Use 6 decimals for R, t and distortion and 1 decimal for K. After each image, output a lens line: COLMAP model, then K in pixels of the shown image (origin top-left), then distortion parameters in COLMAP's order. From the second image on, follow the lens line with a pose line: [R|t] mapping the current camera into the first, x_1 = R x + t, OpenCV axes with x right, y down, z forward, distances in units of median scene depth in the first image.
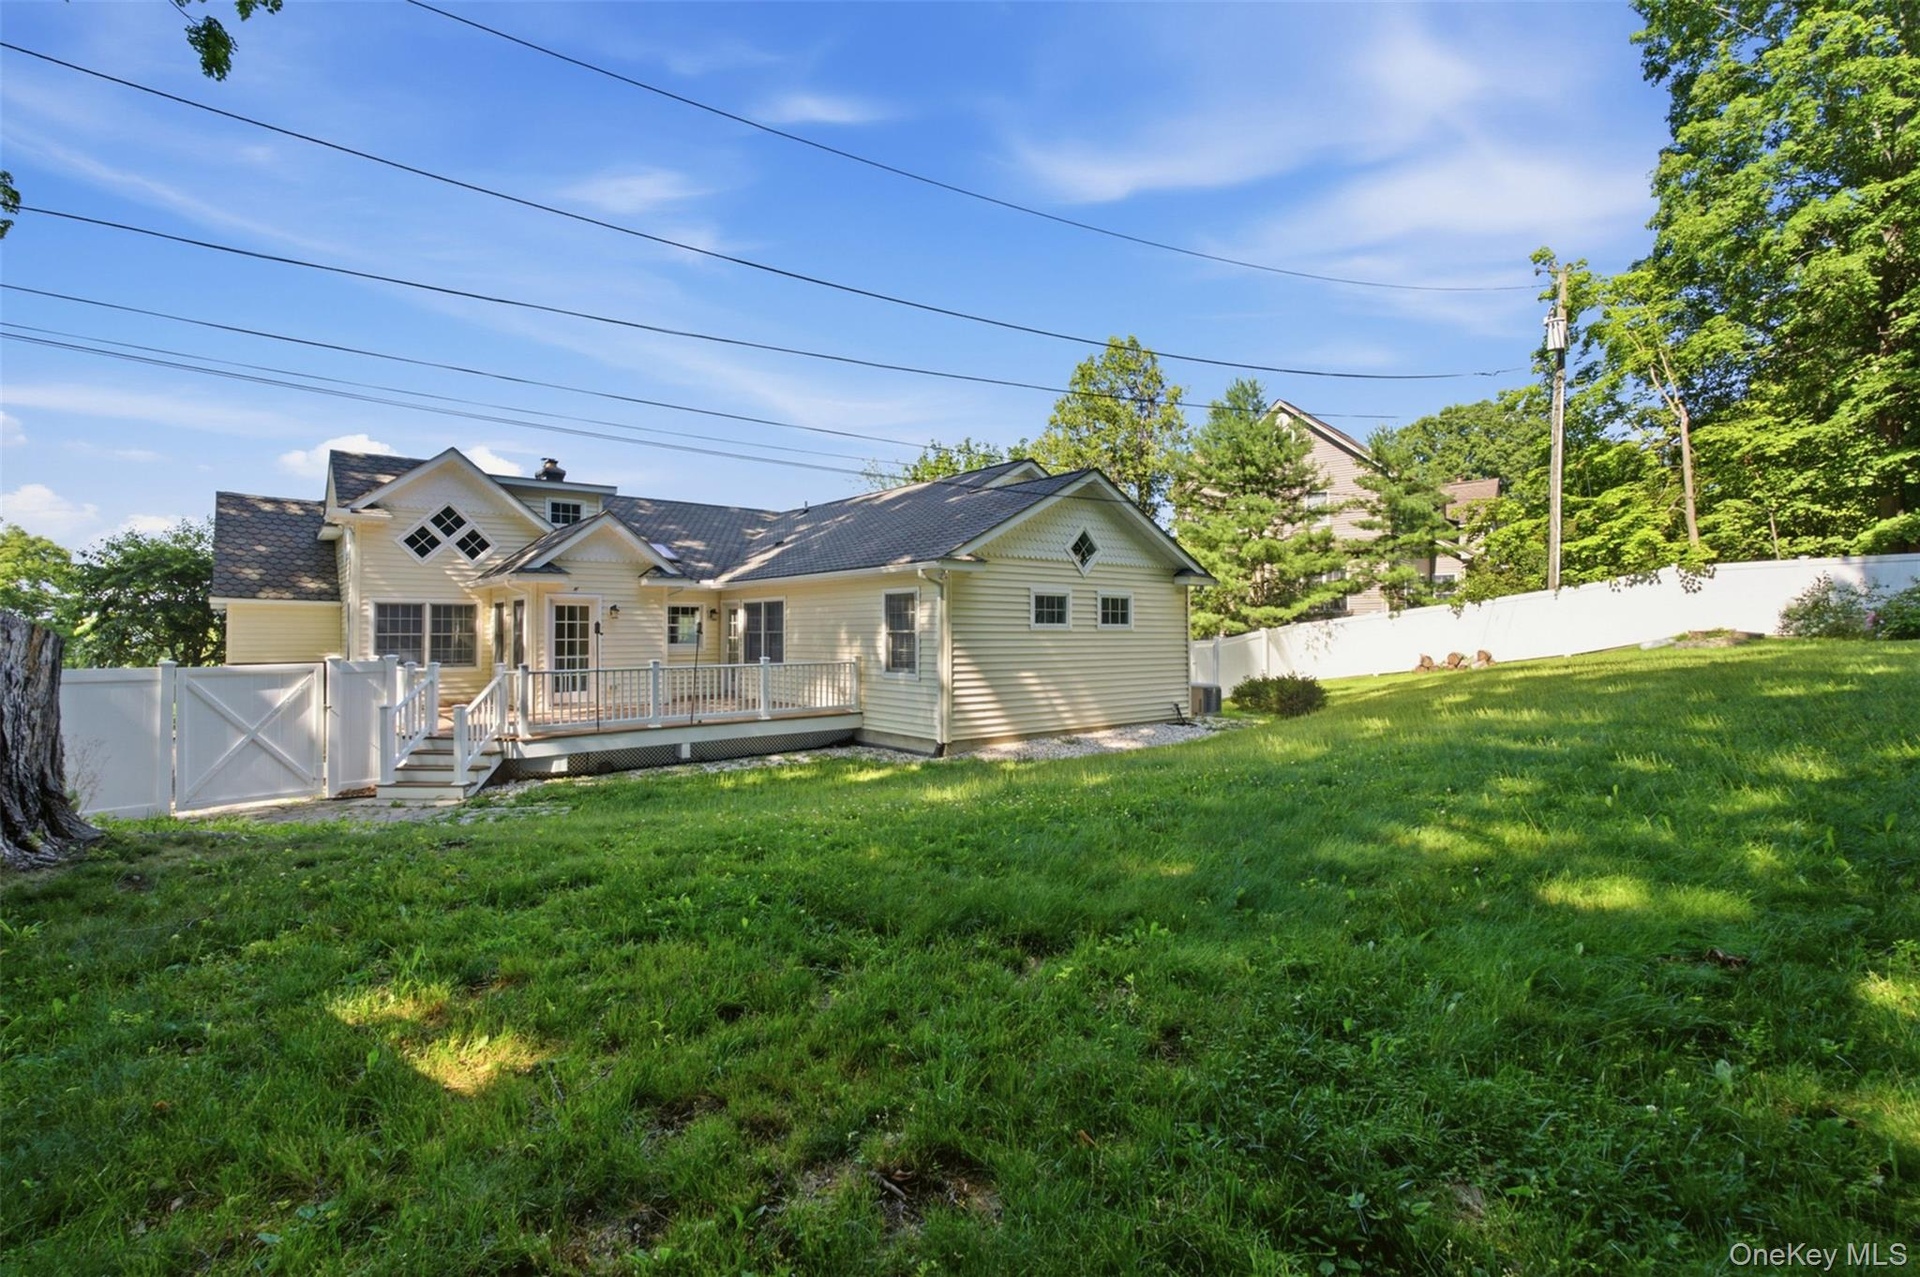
lens RADIAL K [[860.2, 0, 957.7], [0, 860.2, 611.2], [0, 0, 1]] dist [0.000017, 0.000021]
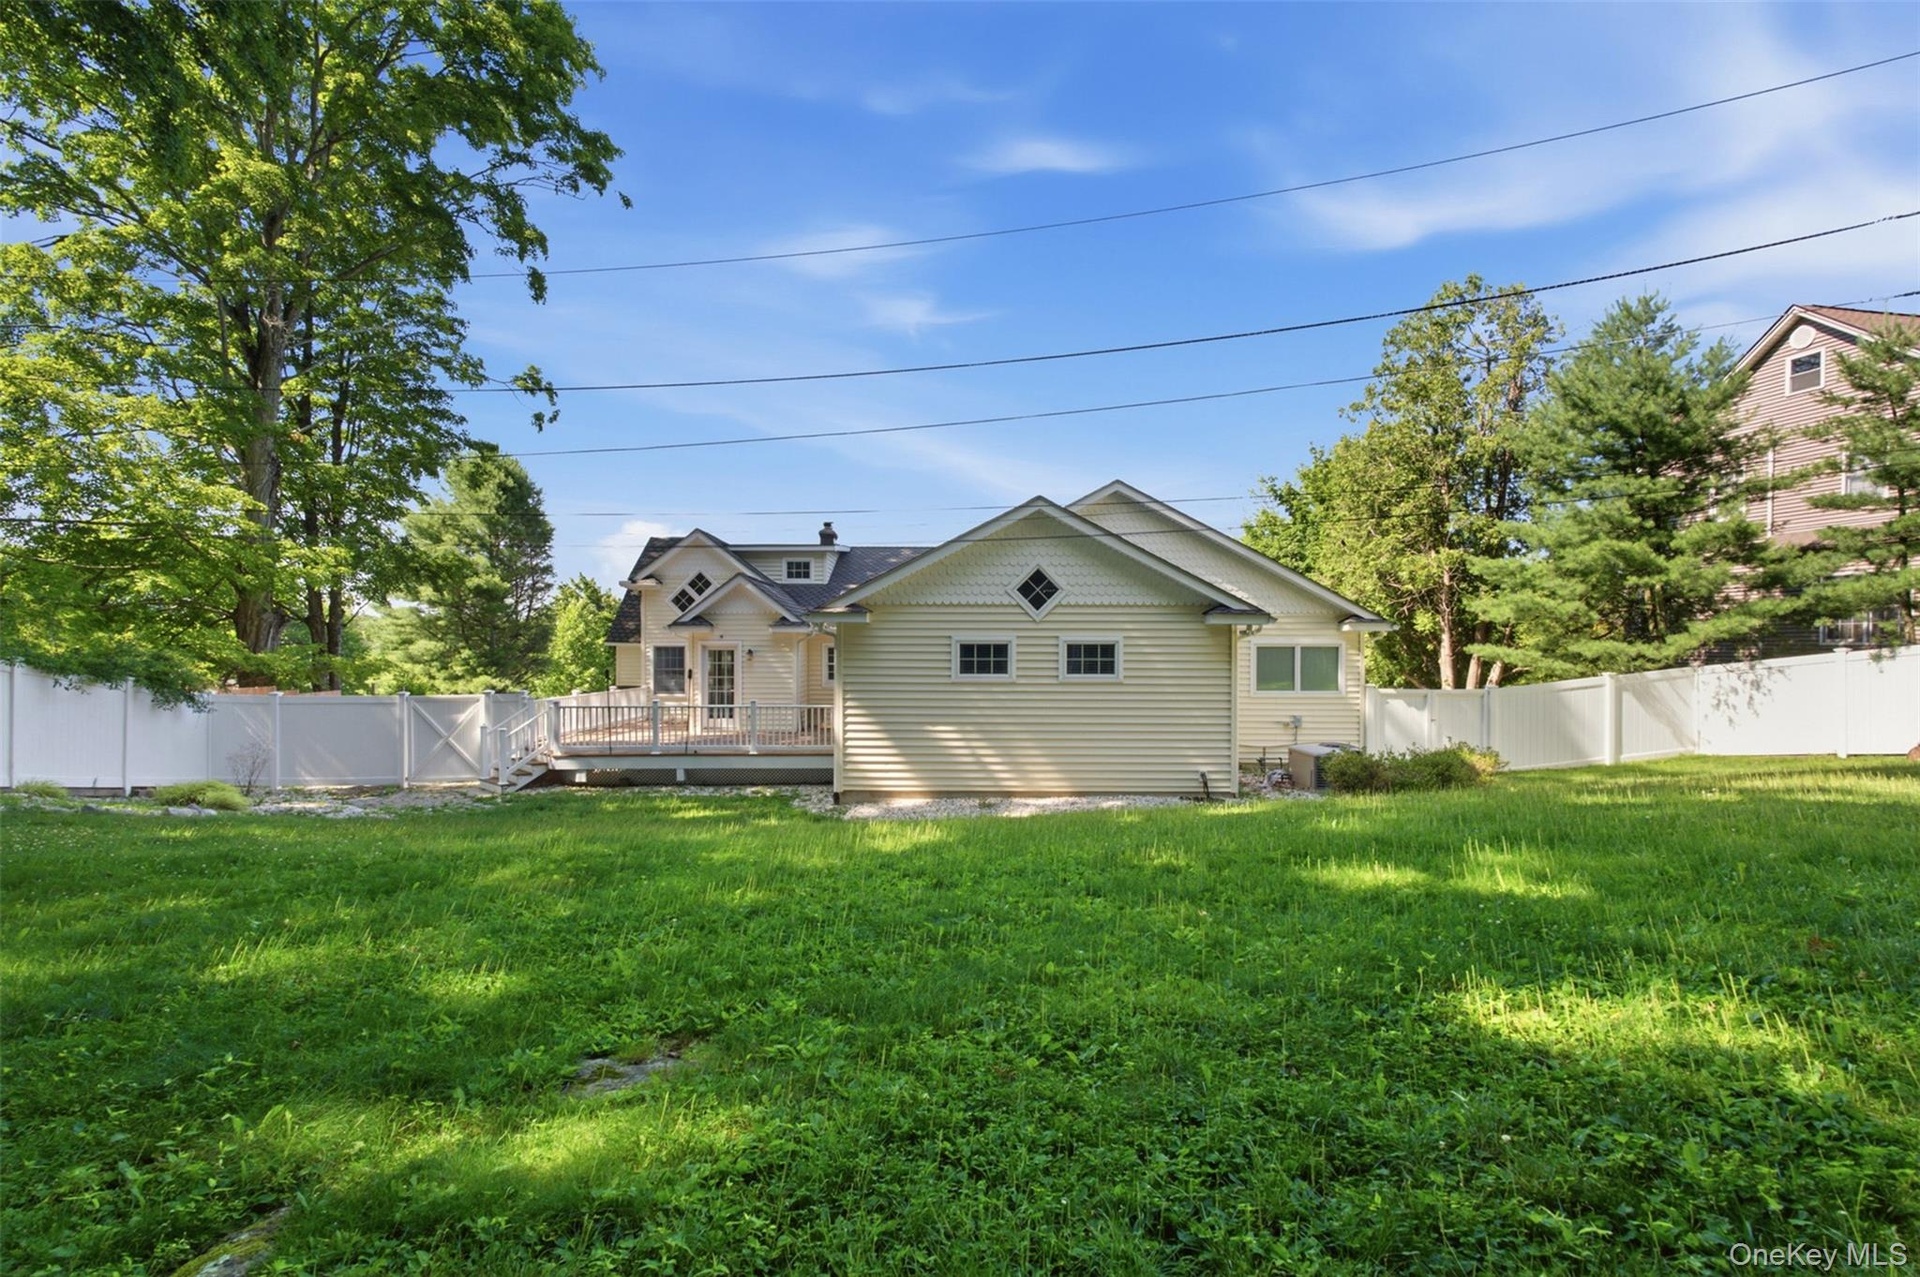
lens RADIAL K [[860.1, 0, 960.0], [0, 860.1, 638.5], [0, 0, 1]] dist [0.001116, 0.000527]
pose [[0.776034, -0.005107, -0.630670, 0.577349], [0.011441, 0.999917, 0.005981, -0.025266], [0.630587, -0.011857, 0.776028, 0.237043]]
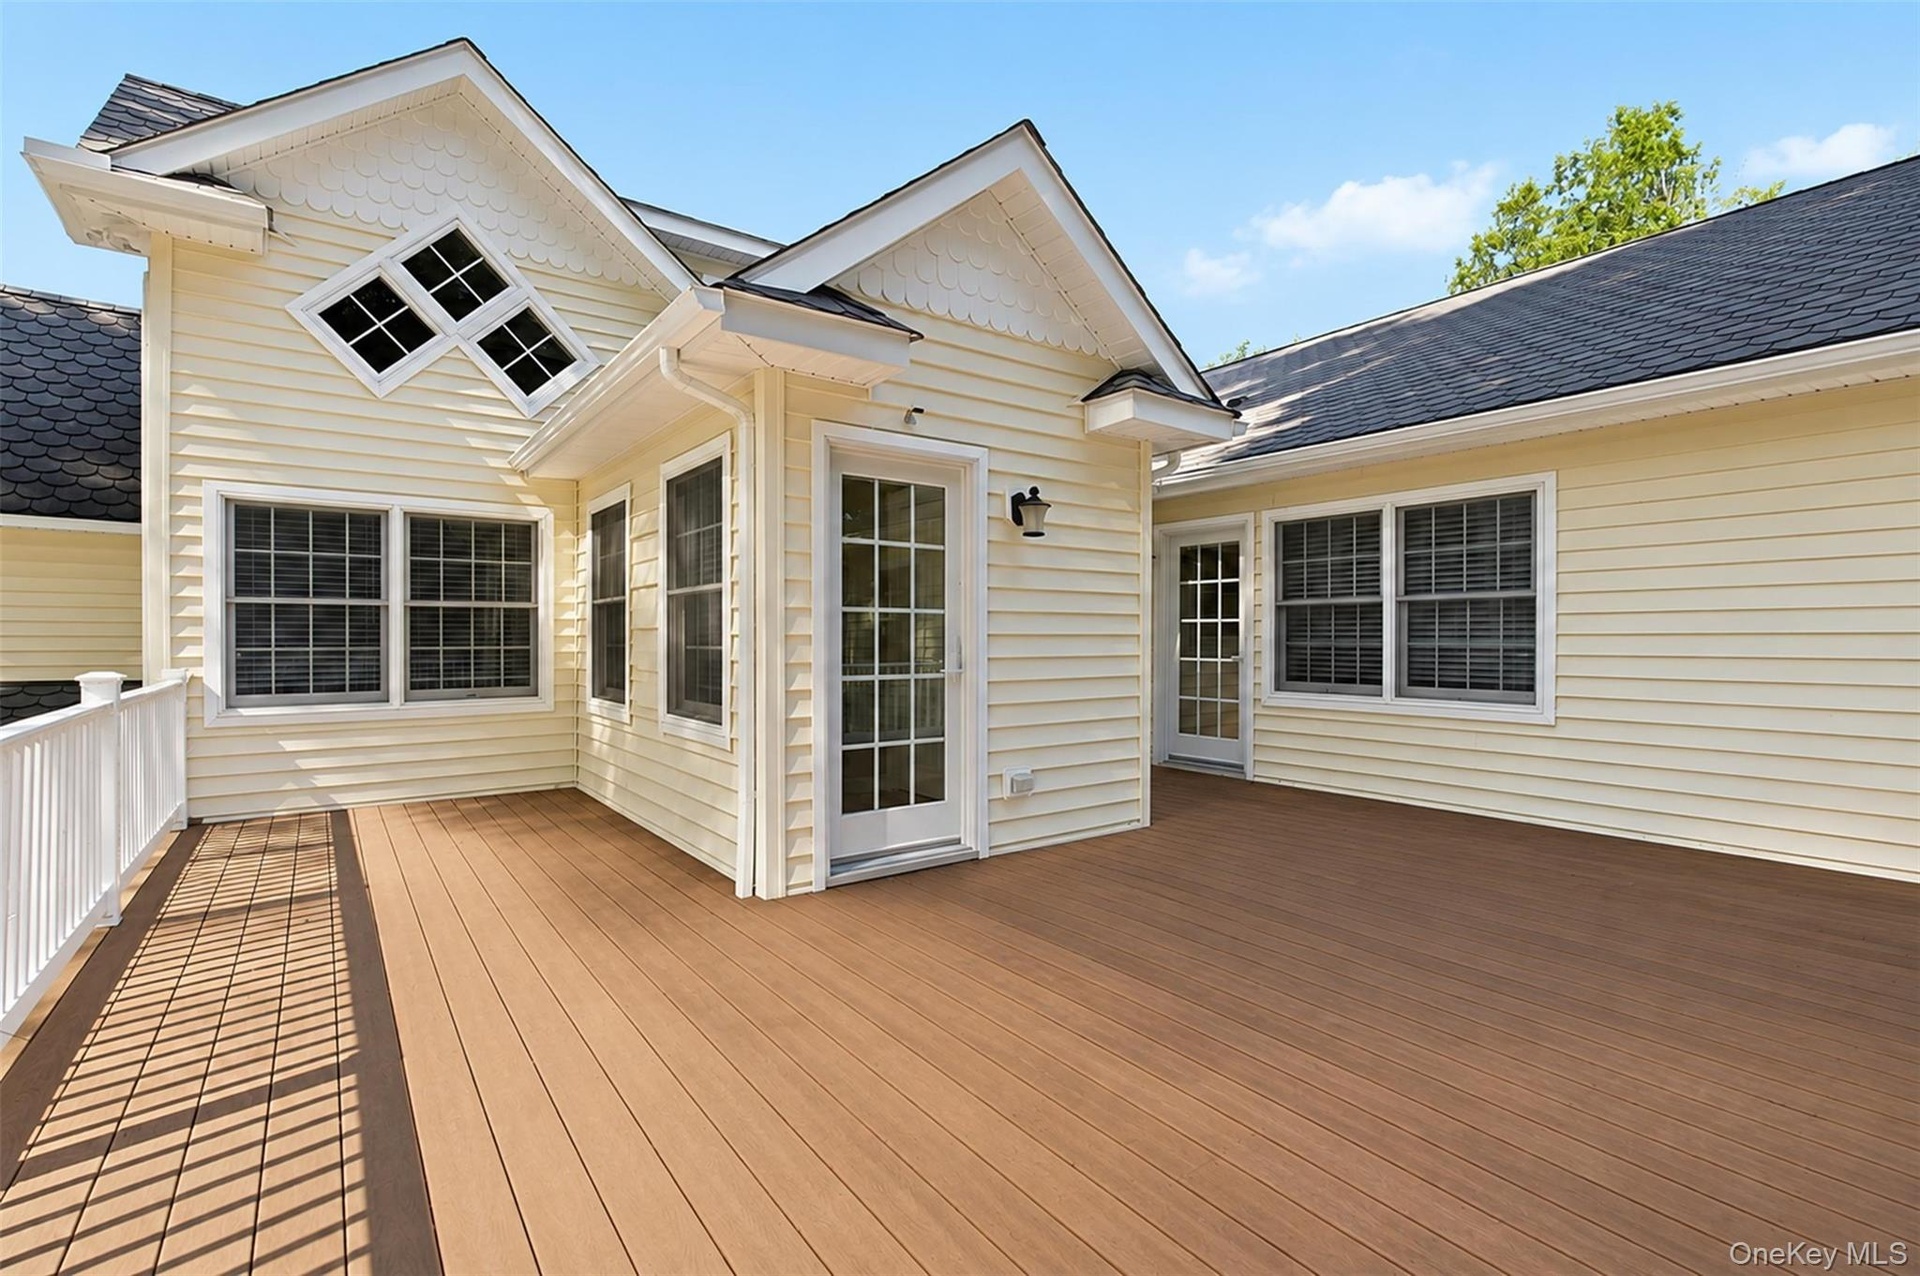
lens RADIAL K [[860.1, 0, 960.0], [0, 860.1, 638.0], [0, 0, 1]] dist [0.001116, 0.000527]
pose [[0.998673, -0.000150, -0.051502, -0.393702], [0.000954, 0.999878, 0.015597, 0.036163], [0.051494, -0.015625, 0.998551, 0.700202]]
